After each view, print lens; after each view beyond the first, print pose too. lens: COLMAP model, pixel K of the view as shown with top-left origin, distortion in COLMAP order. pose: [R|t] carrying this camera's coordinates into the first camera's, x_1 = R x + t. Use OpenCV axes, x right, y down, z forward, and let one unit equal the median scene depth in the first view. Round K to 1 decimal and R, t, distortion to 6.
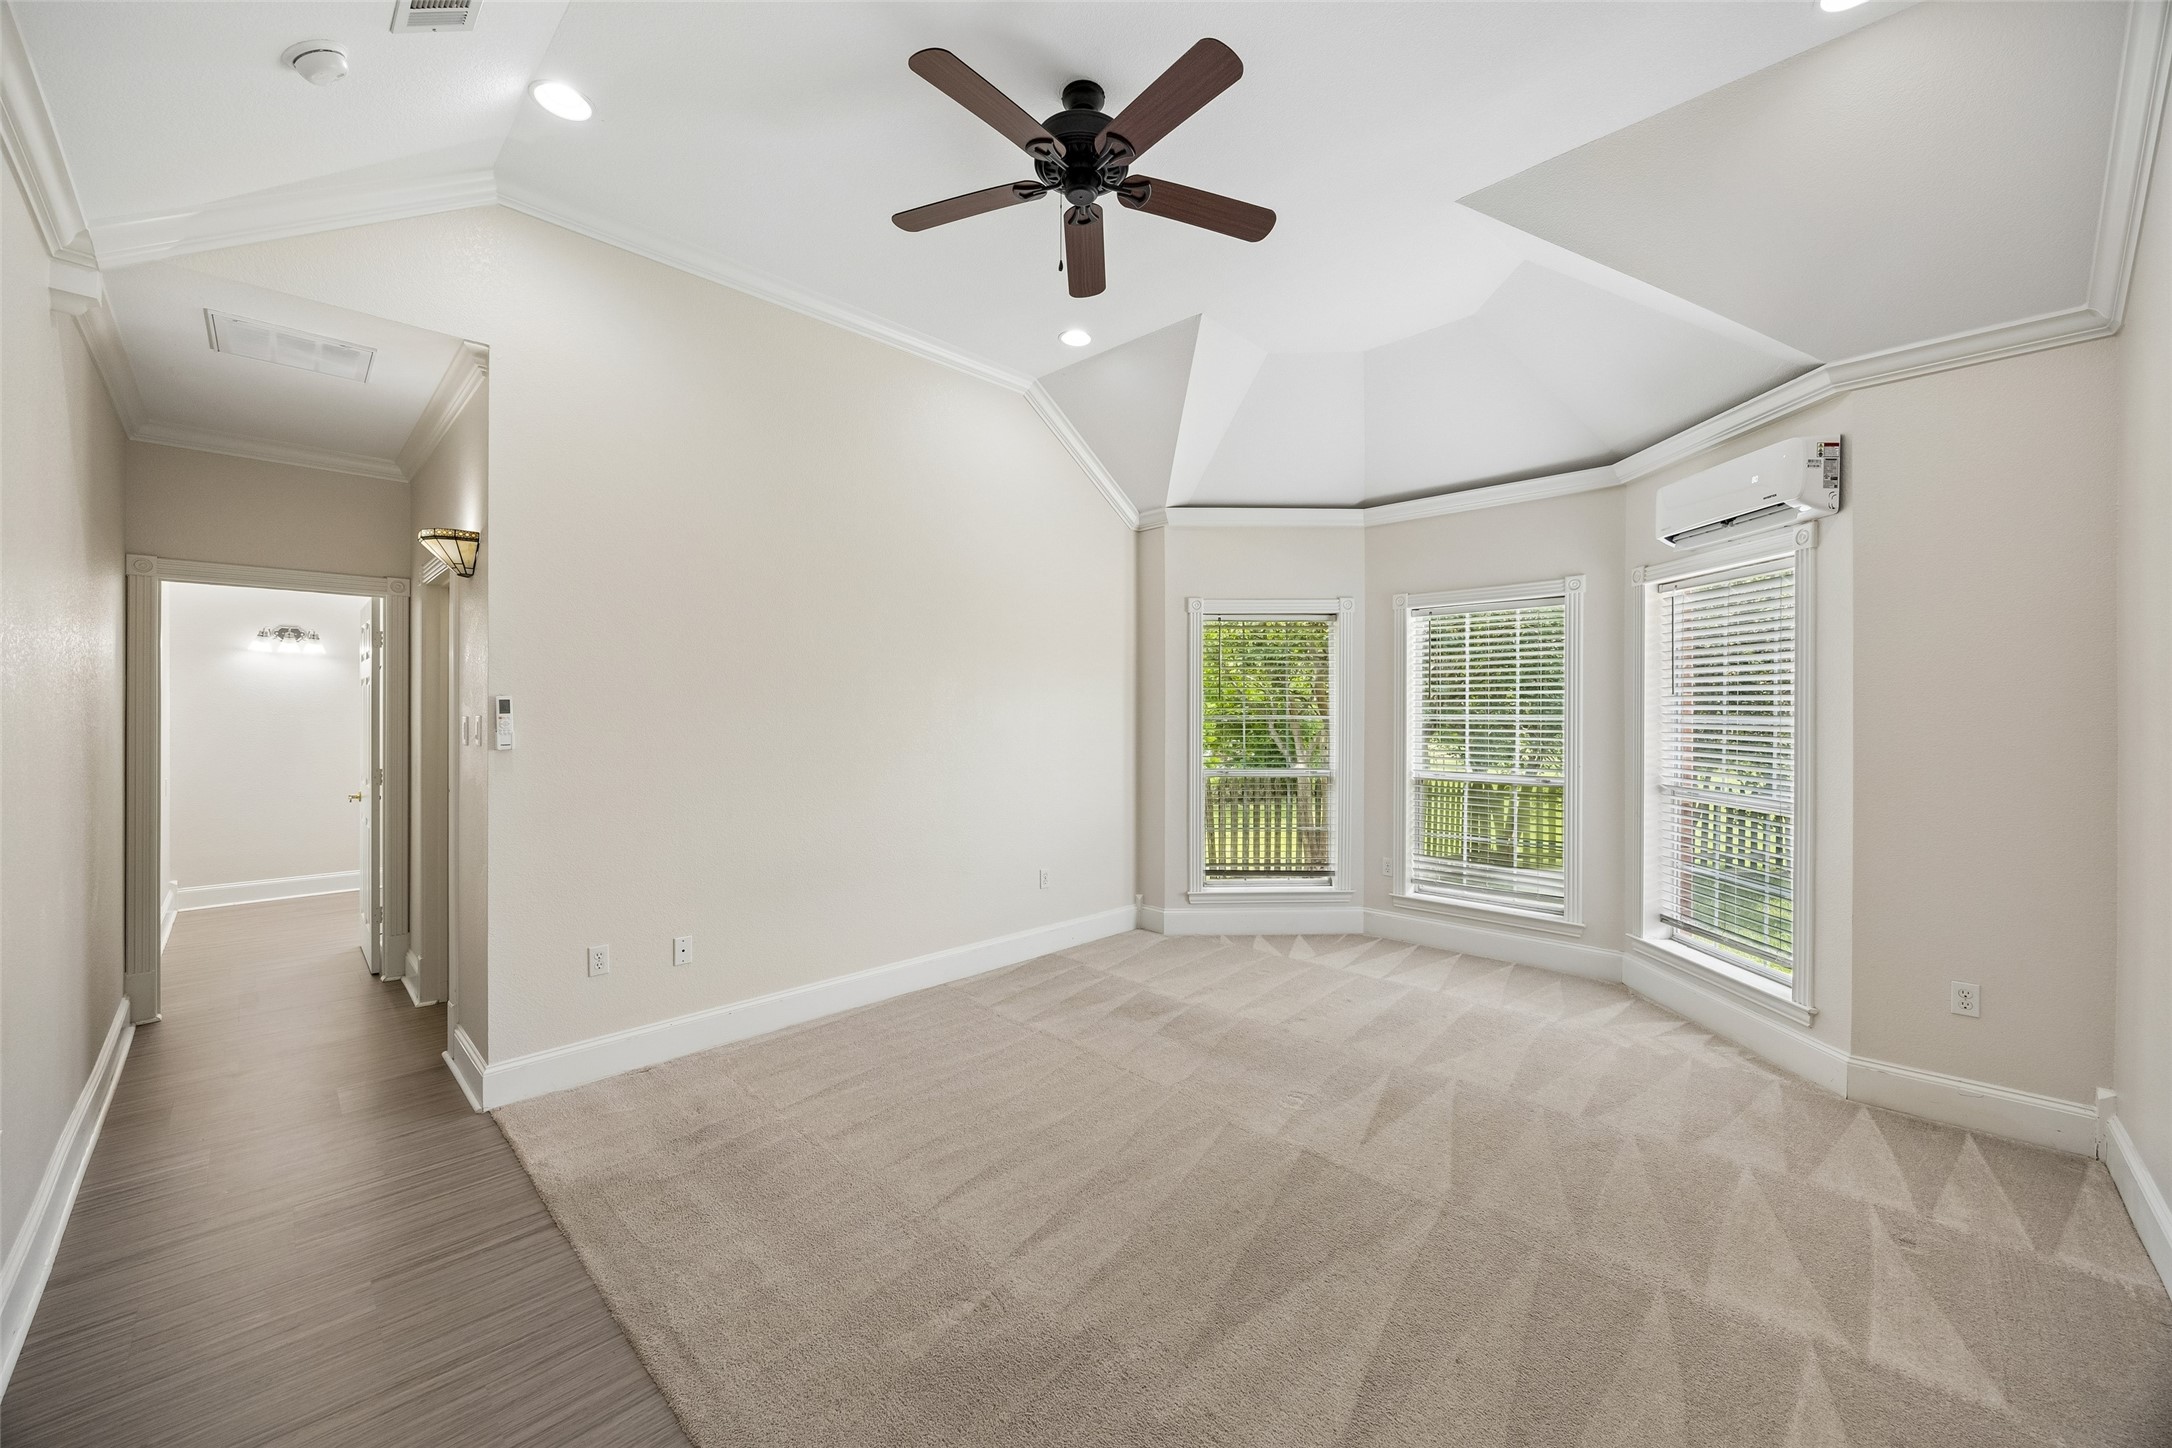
lens RADIAL K [[823.9, 0, 1083.8], [0, 823.9, 727.0], [0, 0, 1]] dist [-0.003412, -0.000606]
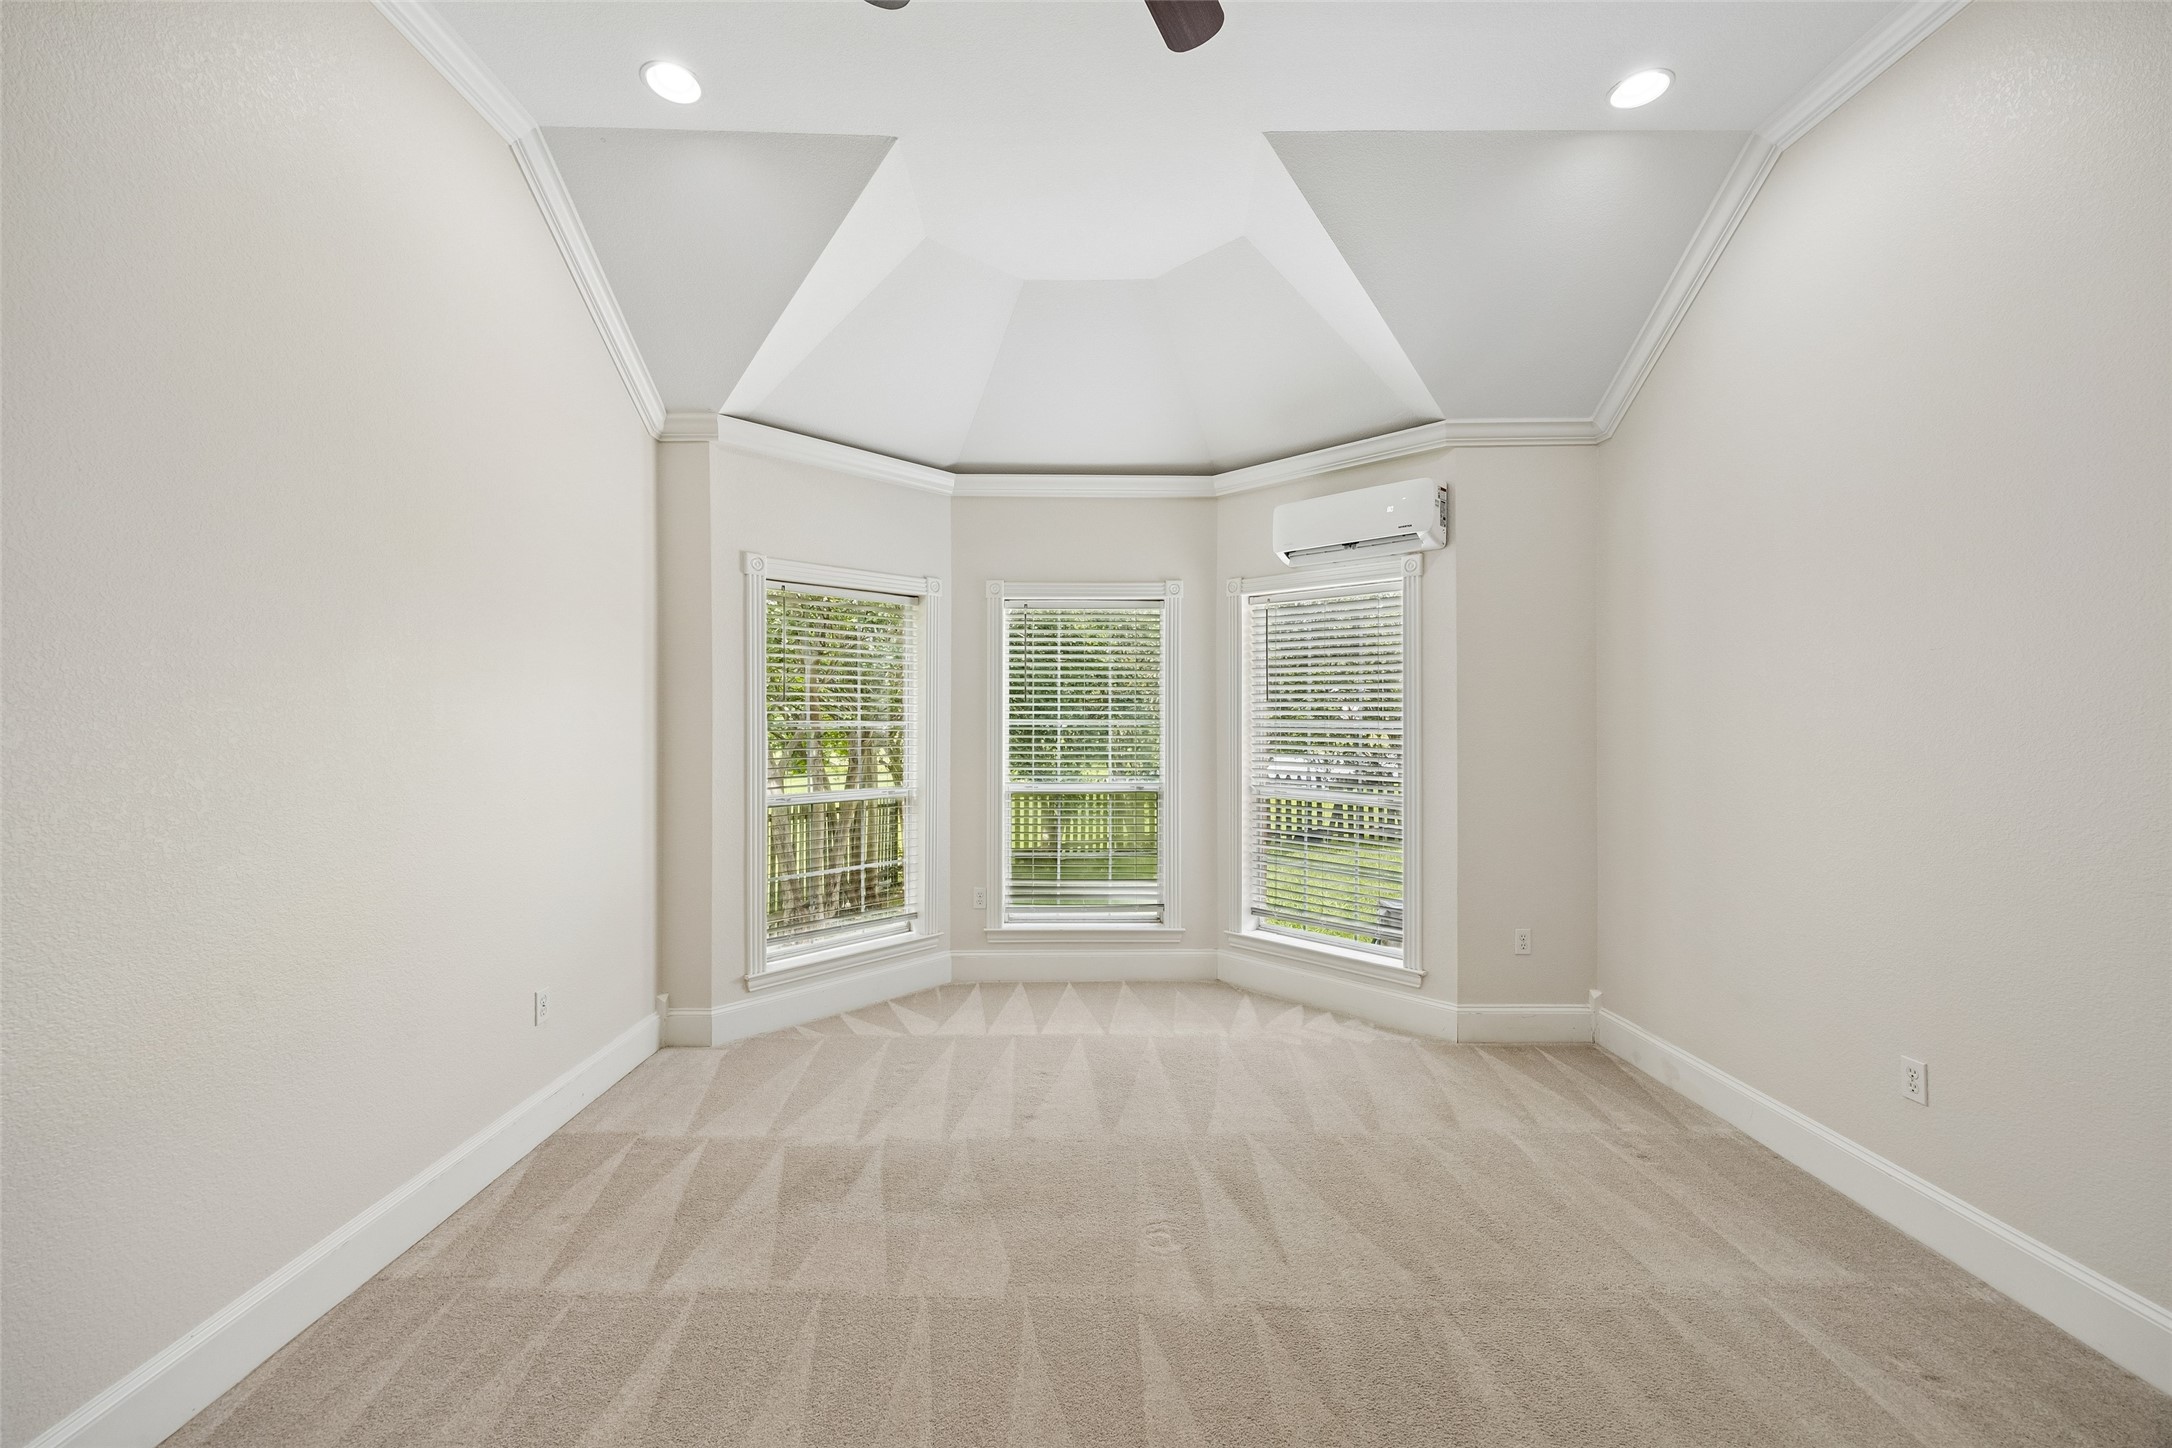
lens RADIAL K [[884.7, 0, 1085.7], [0, 884.7, 723.0], [0, 0, 1]] dist [0.010191, -0.000523]
pose [[0.701439, -0.003614, 0.712720, -0.264965], [0.012146, 0.999903, -0.006884, -0.004769], [-0.712626, 0.013486, 0.701415, 0.351274]]
